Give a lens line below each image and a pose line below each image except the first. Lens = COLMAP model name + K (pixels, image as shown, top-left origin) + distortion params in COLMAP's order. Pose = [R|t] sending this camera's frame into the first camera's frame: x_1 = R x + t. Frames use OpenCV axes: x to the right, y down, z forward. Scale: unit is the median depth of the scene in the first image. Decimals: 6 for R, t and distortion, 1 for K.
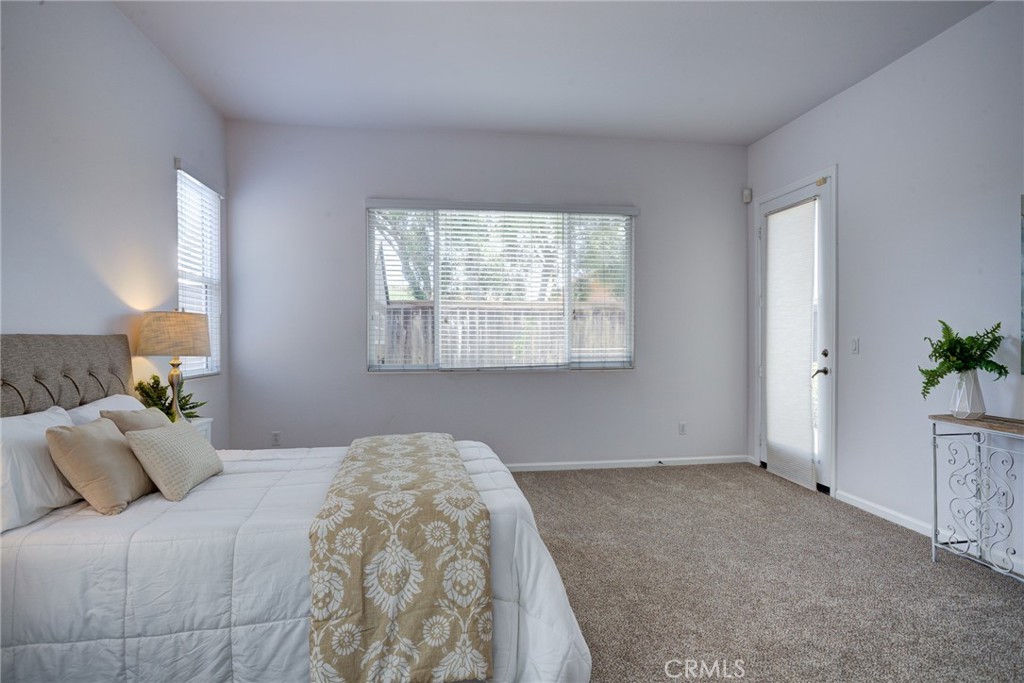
lens RADIAL K [[558.1, 0, 513.6], [0, 558.1, 339.1], [0, 0, 1]] dist [-0.000214, -0.000311]
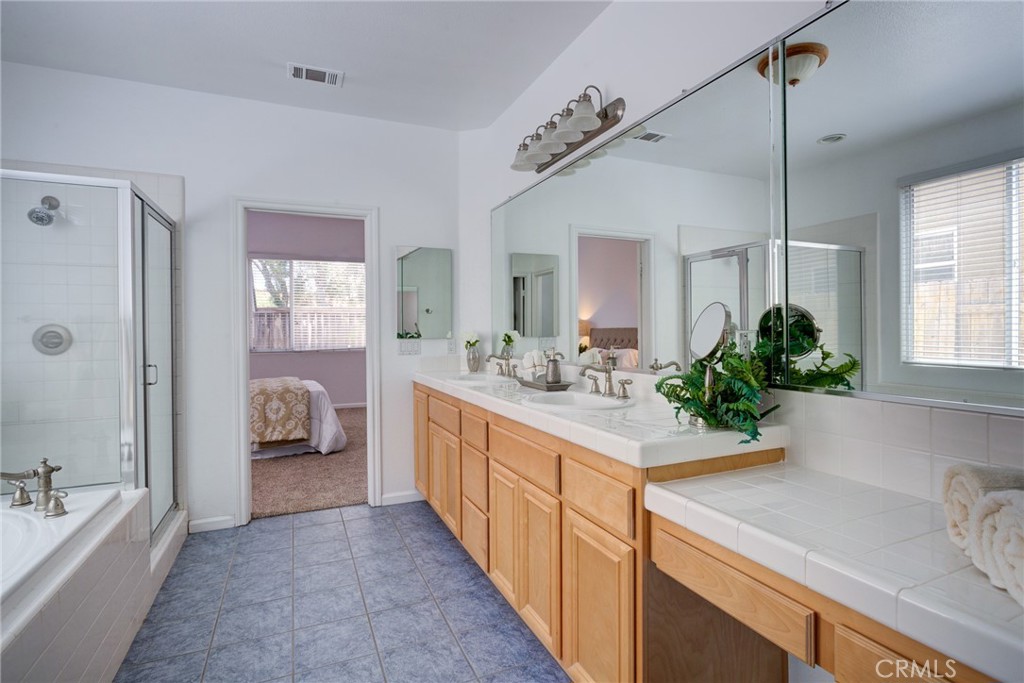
lens RADIAL K [[502.1, 0, 515.3], [0, 502.1, 331.5], [0, 0, 1]] dist [-0.015504, 0.002235]
pose [[0.961231, -0.005182, 0.275694, 0.273287], [0.006796, 0.999965, -0.004899, 0.015442], [-0.275659, 0.006582, 0.961233, -1.844835]]
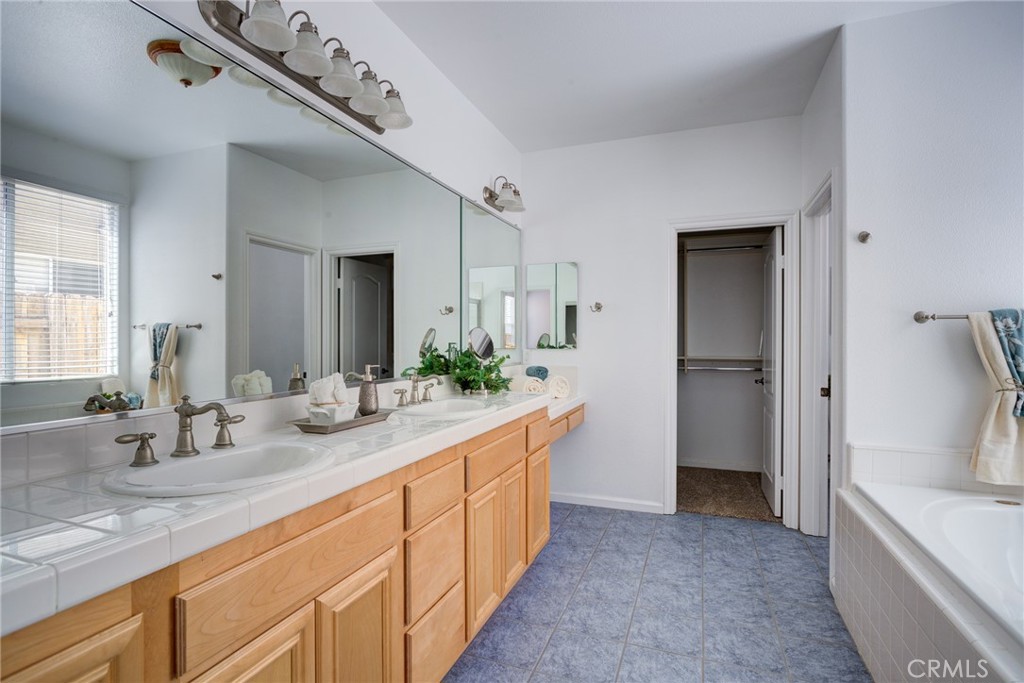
lens RADIAL K [[502.1, 0, 512.0], [0, 502.1, 341.2], [0, 0, 1]] dist [-0.015504, 0.002235]
pose [[-0.877008, 0.000604, 0.480476, -0.434126], [0.005654, 0.999943, 0.009063, -0.037248], [-0.480443, 0.010665, -0.876961, 3.187212]]
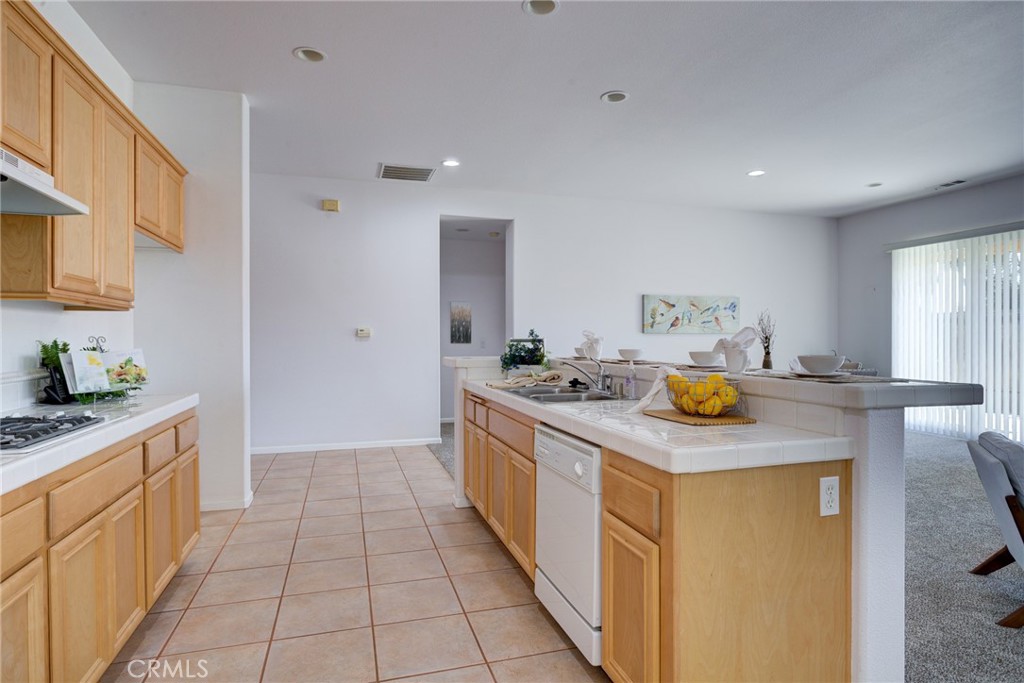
lens RADIAL K [[558.1, 0, 508.9], [0, 558.1, 339.1], [0, 0, 1]] dist [-0.000214, -0.000311]
pose [[-0.990016, 0.014159, -0.140243, -0.560403], [0.012055, 0.999802, 0.015840, -0.049188], [0.140440, 0.013992, -0.989990, 4.039763]]
